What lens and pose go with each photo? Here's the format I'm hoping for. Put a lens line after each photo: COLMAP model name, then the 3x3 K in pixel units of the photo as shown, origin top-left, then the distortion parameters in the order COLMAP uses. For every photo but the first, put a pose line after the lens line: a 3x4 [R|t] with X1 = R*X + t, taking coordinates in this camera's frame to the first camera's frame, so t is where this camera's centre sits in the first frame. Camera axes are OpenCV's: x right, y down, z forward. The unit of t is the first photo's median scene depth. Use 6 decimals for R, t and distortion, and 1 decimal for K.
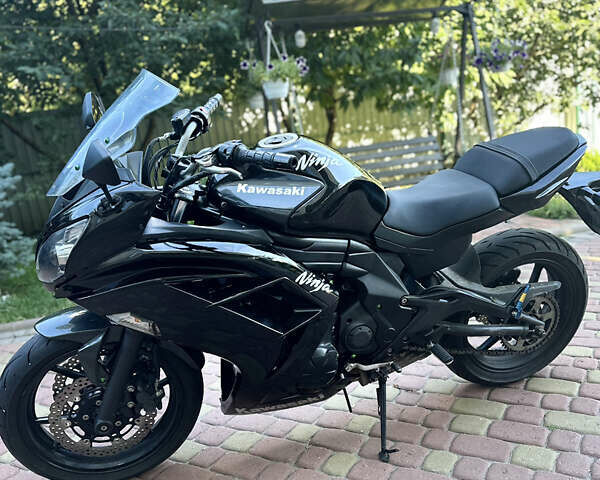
lens RADIAL K [[557.0, 0, 300.0], [0, 557.0, 240.0], [0, 0, 1]] dist [0.135263, -0.254700]
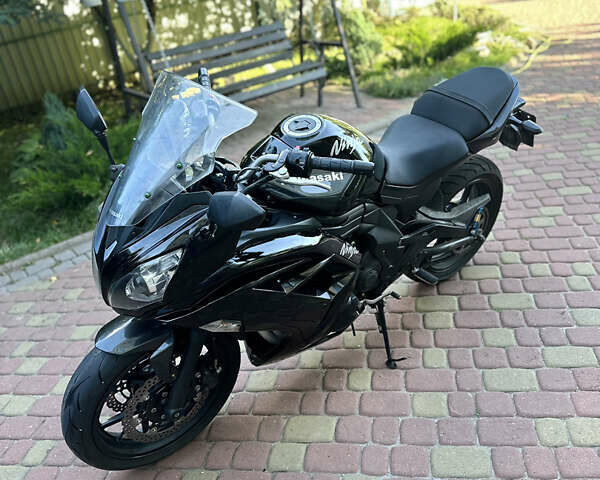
lens RADIAL K [[557.0, 0, 300.0], [0, 557.0, 240.0], [0, 0, 1]] dist [0.135263, -0.254700]
pose [[0.927431, -0.196088, 0.318468, -0.374889], [0.114374, 0.959439, 0.257672, -0.217874], [-0.356077, -0.202549, 0.912241, 0.007572]]
